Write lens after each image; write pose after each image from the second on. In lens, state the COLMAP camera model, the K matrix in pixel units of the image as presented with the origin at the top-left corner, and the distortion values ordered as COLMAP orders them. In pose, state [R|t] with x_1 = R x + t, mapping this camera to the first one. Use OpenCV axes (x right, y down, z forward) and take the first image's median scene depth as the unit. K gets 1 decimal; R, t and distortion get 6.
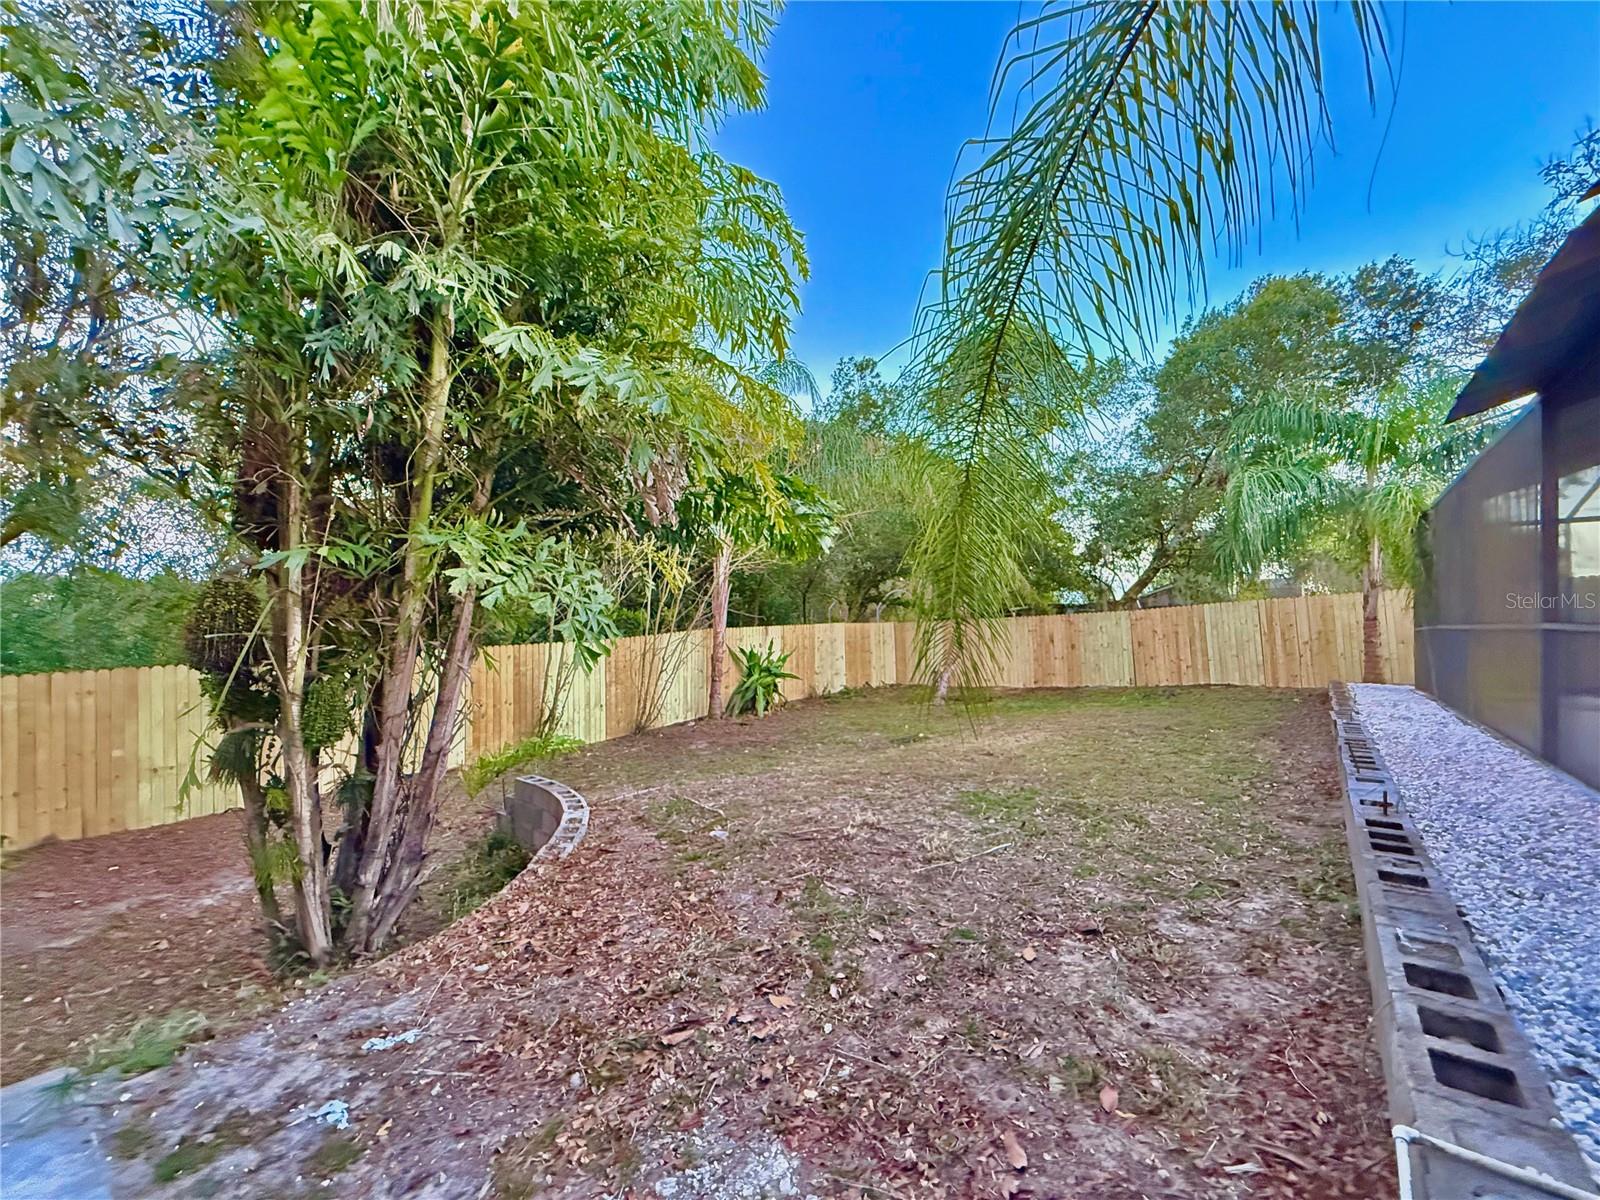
lens RADIAL K [[643.4, 0, 799.1], [0, 643.4, 601.6], [0, 0, 1]] dist [0.000021, 0.000189]
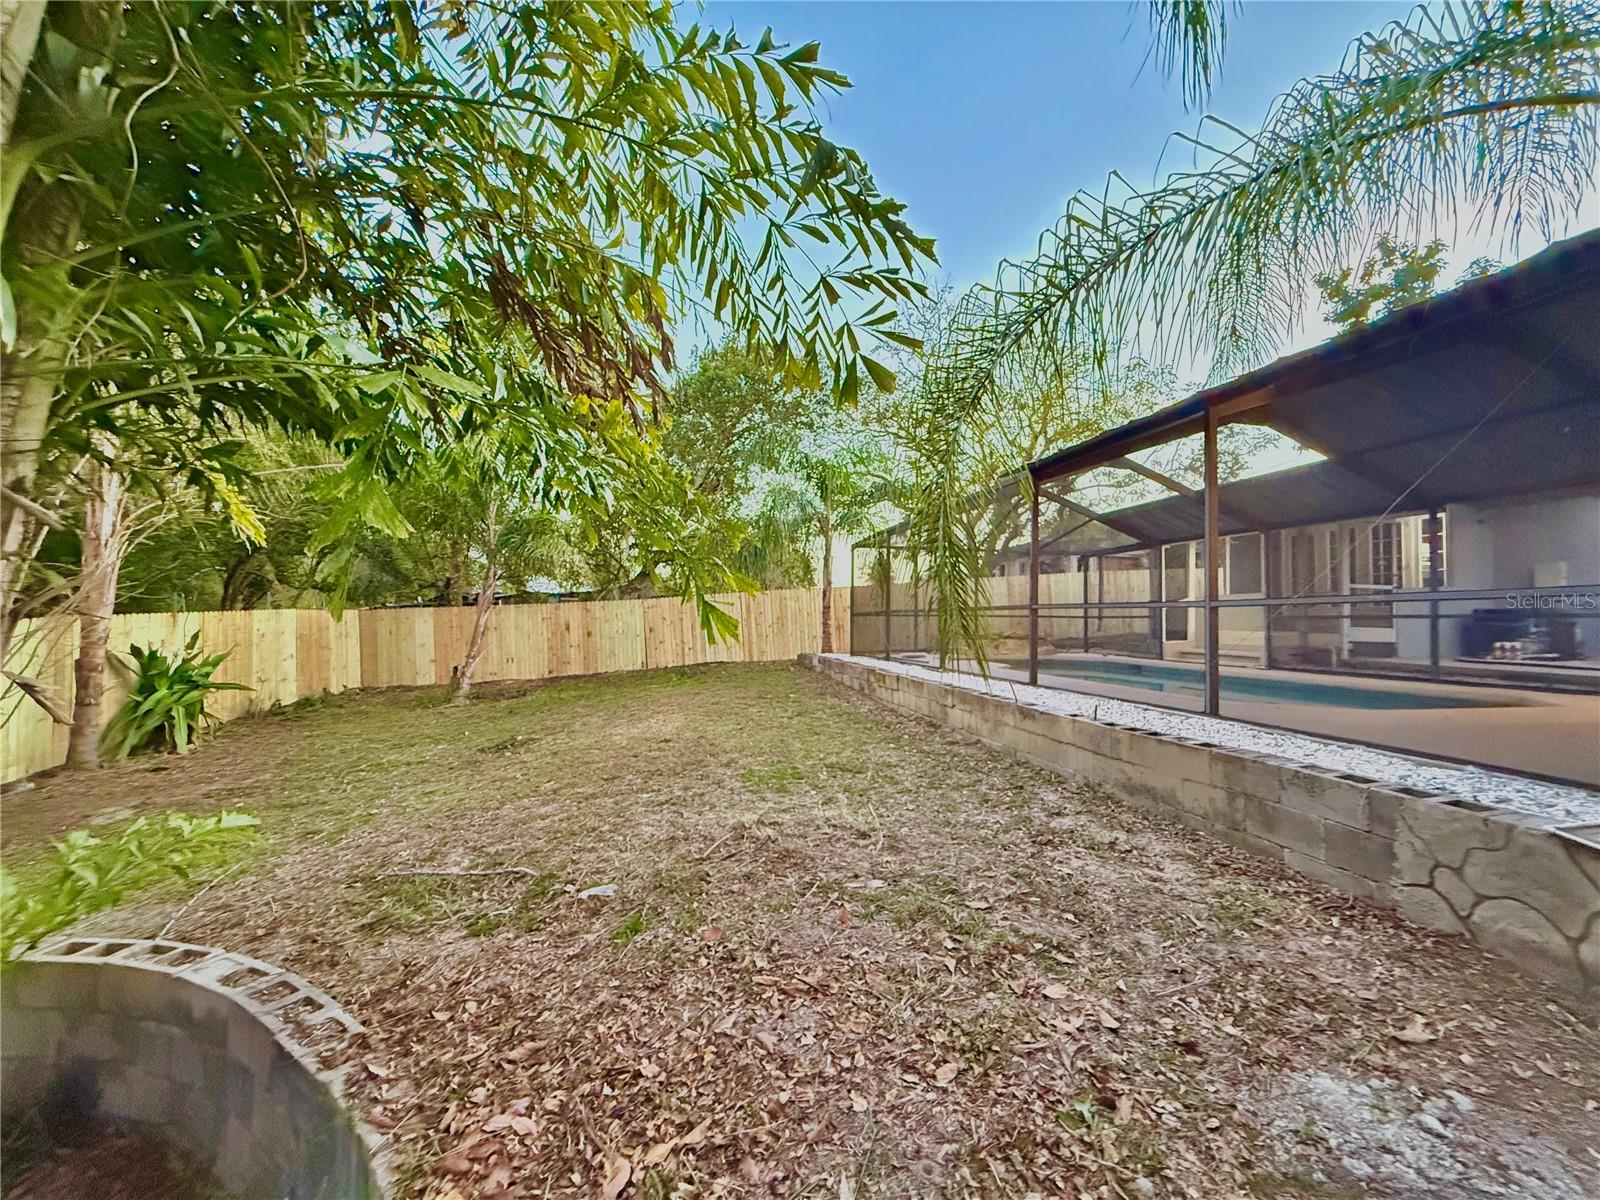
lens RADIAL K [[643.4, 0, 797.1], [0, 643.4, 607.0], [0, 0, 1]] dist [0.000021, 0.000189]
pose [[0.619312, 0.013507, 0.785029, -0.179876], [-0.029236, 0.999555, 0.005867, 0.013182], [-0.784600, -0.026584, 0.619432, 0.132496]]
